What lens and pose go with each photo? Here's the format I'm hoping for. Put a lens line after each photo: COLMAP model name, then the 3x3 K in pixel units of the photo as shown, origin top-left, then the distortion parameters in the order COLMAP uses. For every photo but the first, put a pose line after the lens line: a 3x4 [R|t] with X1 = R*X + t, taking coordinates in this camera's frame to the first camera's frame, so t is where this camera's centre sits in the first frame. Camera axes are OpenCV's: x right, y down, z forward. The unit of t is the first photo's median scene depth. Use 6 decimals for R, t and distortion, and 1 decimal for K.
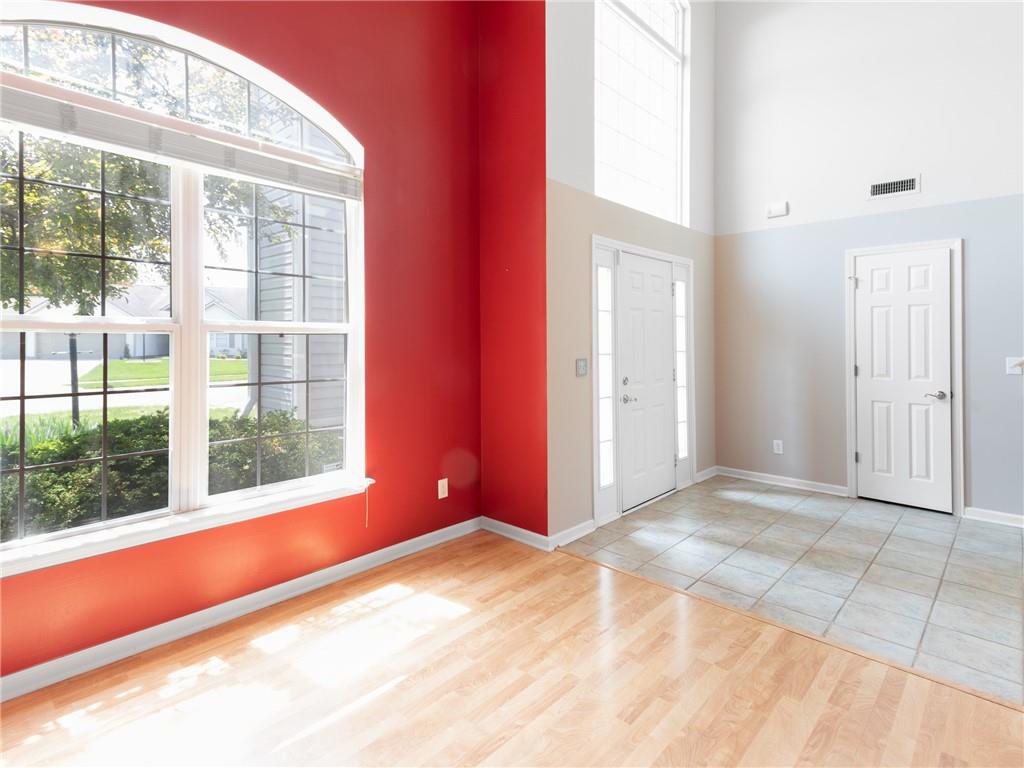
lens RADIAL K [[559.7, 0, 501.4], [0, 559.7, 333.6], [0, 0, 1]] dist [0.031010, -0.001856]
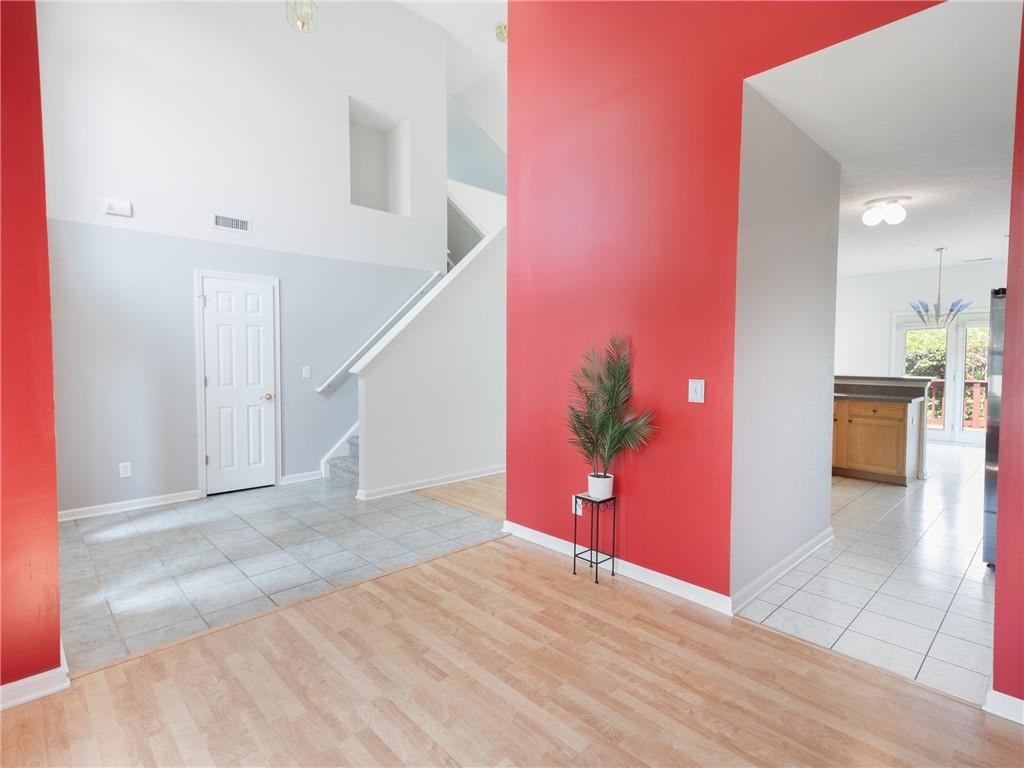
lens RADIAL K [[533.4, 0, 507.1], [0, 533.4, 376.4], [0, 0, 1]] dist [0.021312, 0.001498]
pose [[0.015993, -0.036869, 0.999192, -0.588077], [-0.017061, 0.999164, 0.037141, 0.009040], [-0.999727, -0.017642, 0.015351, 0.584544]]
